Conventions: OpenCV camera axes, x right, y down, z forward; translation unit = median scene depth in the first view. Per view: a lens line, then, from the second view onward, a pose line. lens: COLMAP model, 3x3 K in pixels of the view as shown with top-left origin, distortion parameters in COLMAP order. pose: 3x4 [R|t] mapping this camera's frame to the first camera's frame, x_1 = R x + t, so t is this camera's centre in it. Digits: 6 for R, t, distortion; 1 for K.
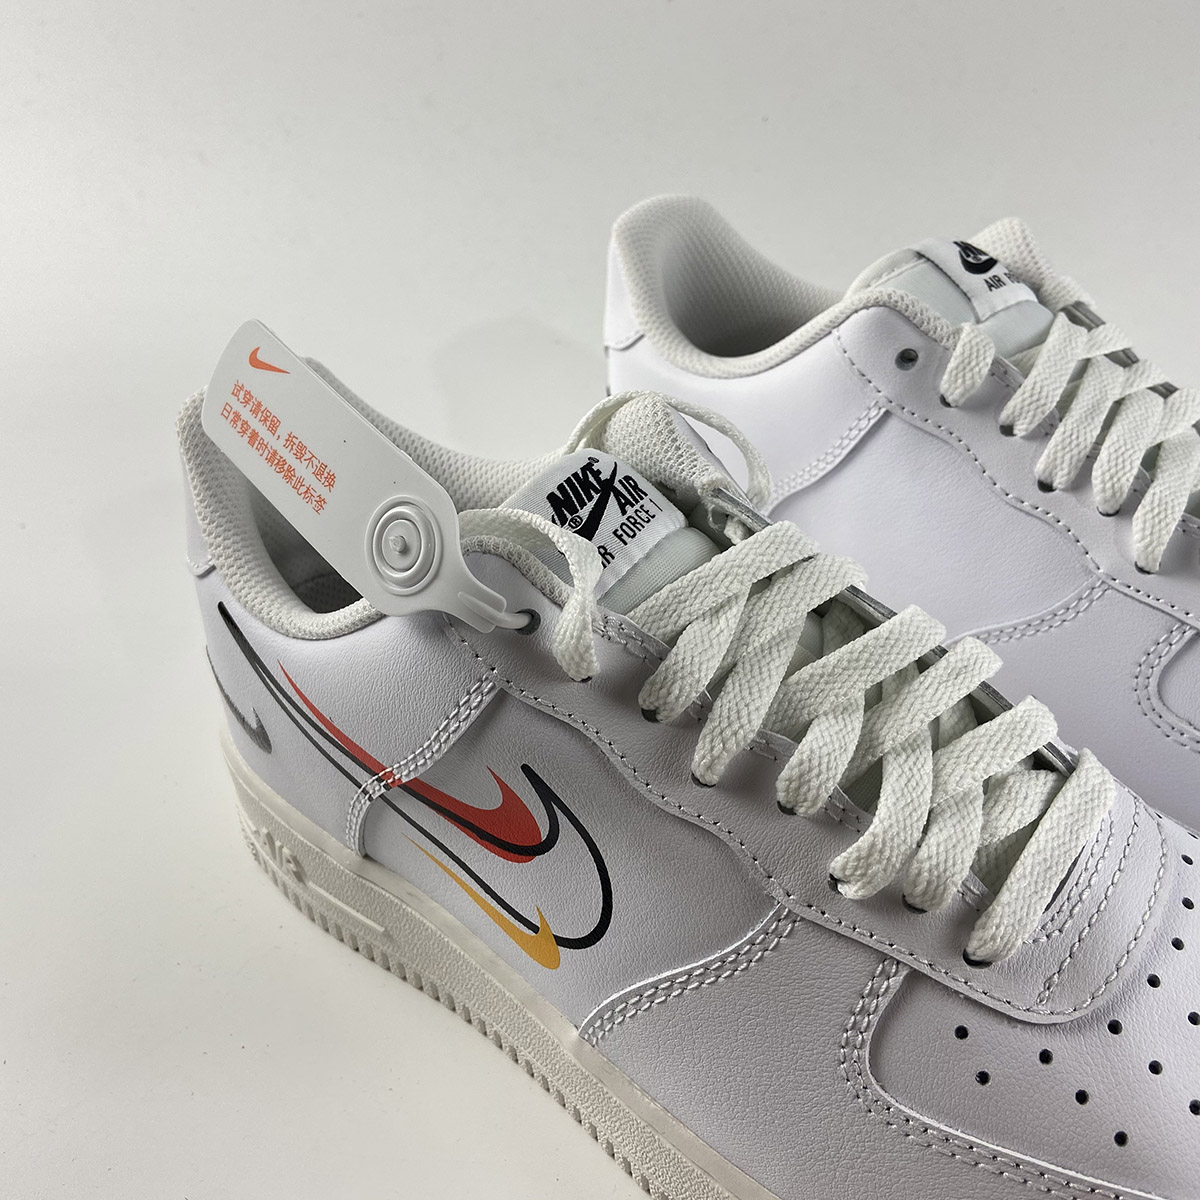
lens RADIAL K [[1240.2, 0, 601.2], [0, 1240.2, 616.1], [0, 0, 1]] dist [0.065130, 0.007164]
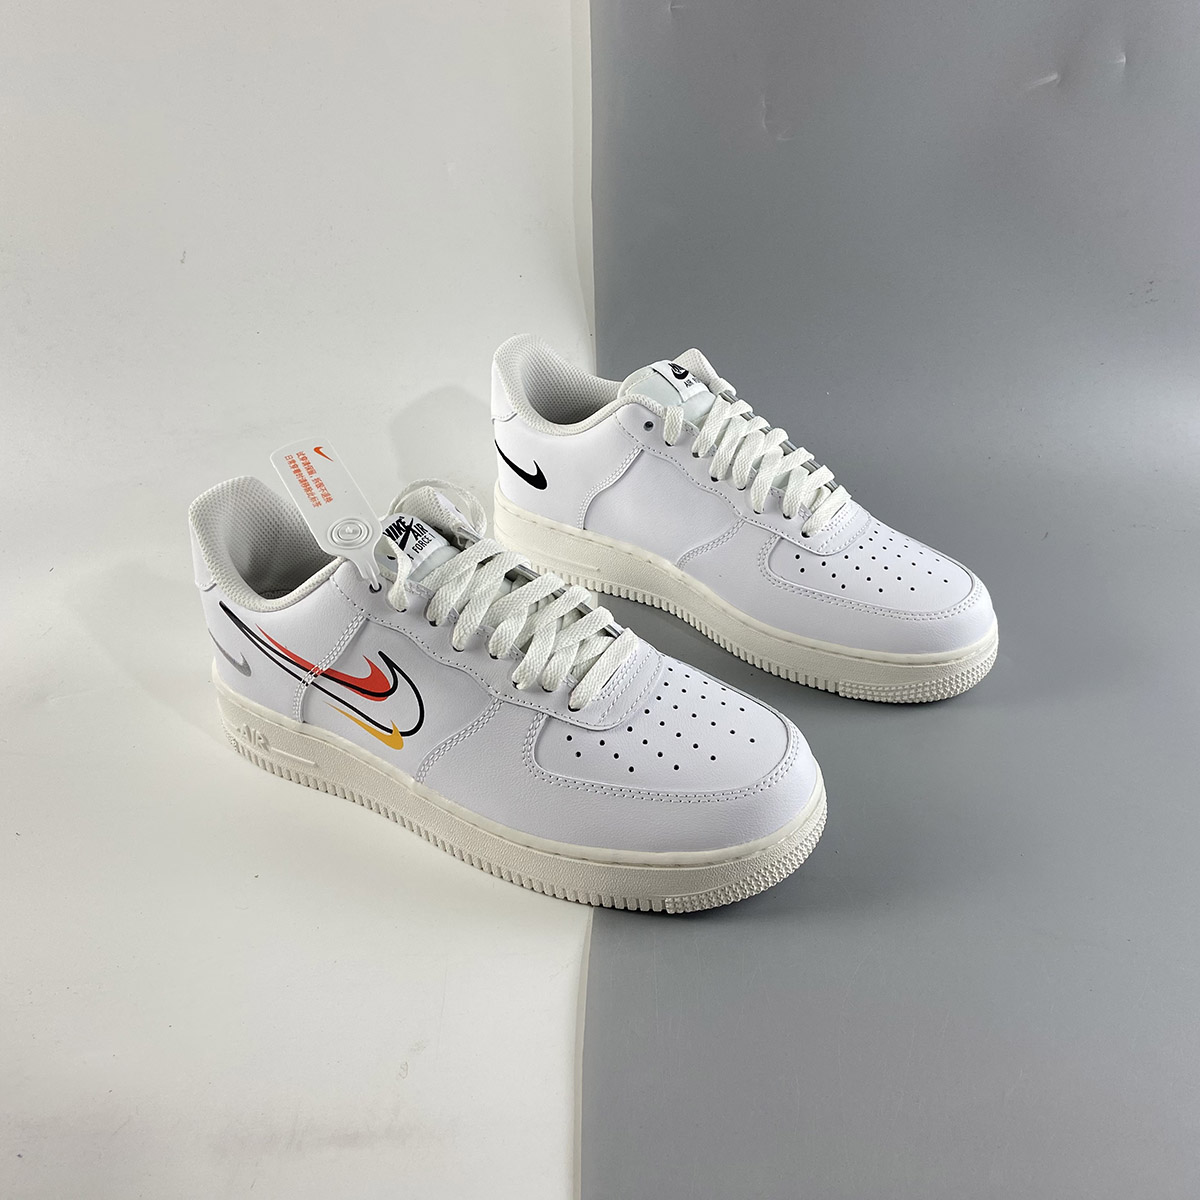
lens RADIAL K [[1240.2, 0, 601.2], [0, 1240.2, 616.1], [0, 0, 1]] dist [0.065130, 0.007164]
pose [[0.989529, -0.079243, 0.120639, 0.067610], [0.086186, 0.994844, -0.053460, 0.205412], [-0.115781, 0.063297, 0.991256, -1.259777]]
